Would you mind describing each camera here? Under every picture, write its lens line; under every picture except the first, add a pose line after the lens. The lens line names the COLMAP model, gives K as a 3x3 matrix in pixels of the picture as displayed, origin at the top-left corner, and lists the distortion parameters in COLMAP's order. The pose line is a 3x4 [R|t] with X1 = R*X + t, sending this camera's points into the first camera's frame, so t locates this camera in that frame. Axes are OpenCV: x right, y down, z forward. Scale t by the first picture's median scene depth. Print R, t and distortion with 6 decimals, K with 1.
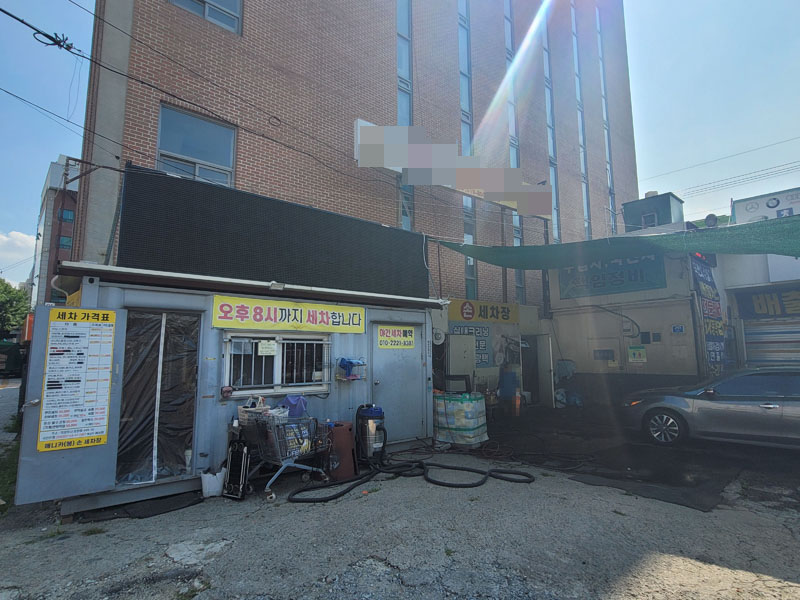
lens RADIAL K [[426.4, 0, 400.0], [0, 426.4, 300.0], [0, 0, 1]] dist [-0.005964, -0.000666]
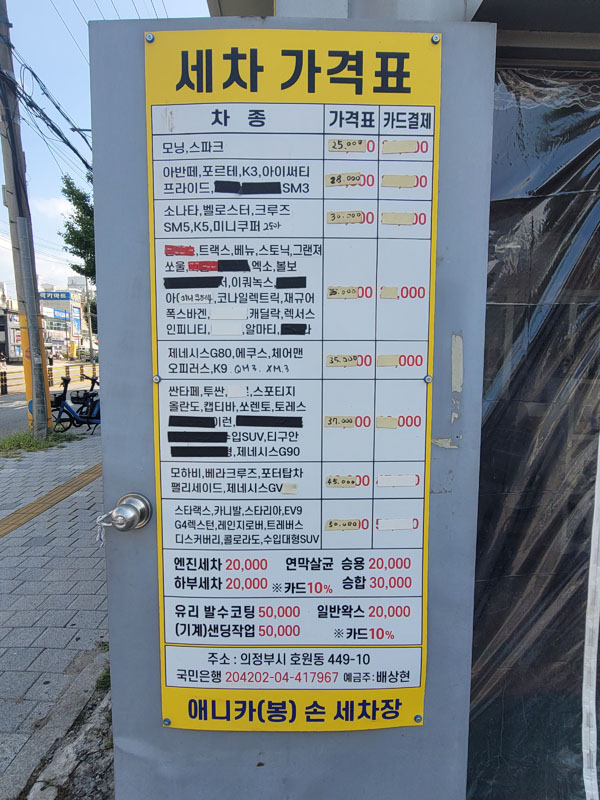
lens RADIAL K [[426.4, 0, 300.0], [0, 426.4, 400.0], [0, 0, 1]] dist [-0.005964, -0.000666]
pose [[0.796448, 0.078237, -0.599625, -0.512574], [0.067245, 0.973986, 0.216401, 0.111441], [0.600957, -0.212674, 0.770468, 0.685939]]
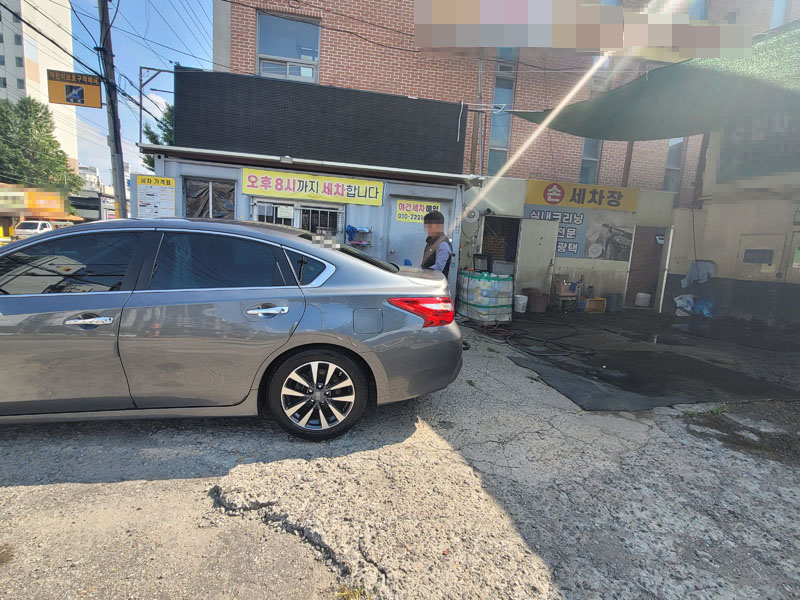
lens RADIAL K [[391.9, 0, 431.4], [0, 391.9, 309.3], [0, 0, 1]] dist [-0.003440, 0.000514]
pose [[0.852458, 0.137443, -0.504405, 0.714467], [-0.006833, 0.967670, 0.252127, 0.099974], [0.522751, -0.211482, 0.825837, 0.215259]]
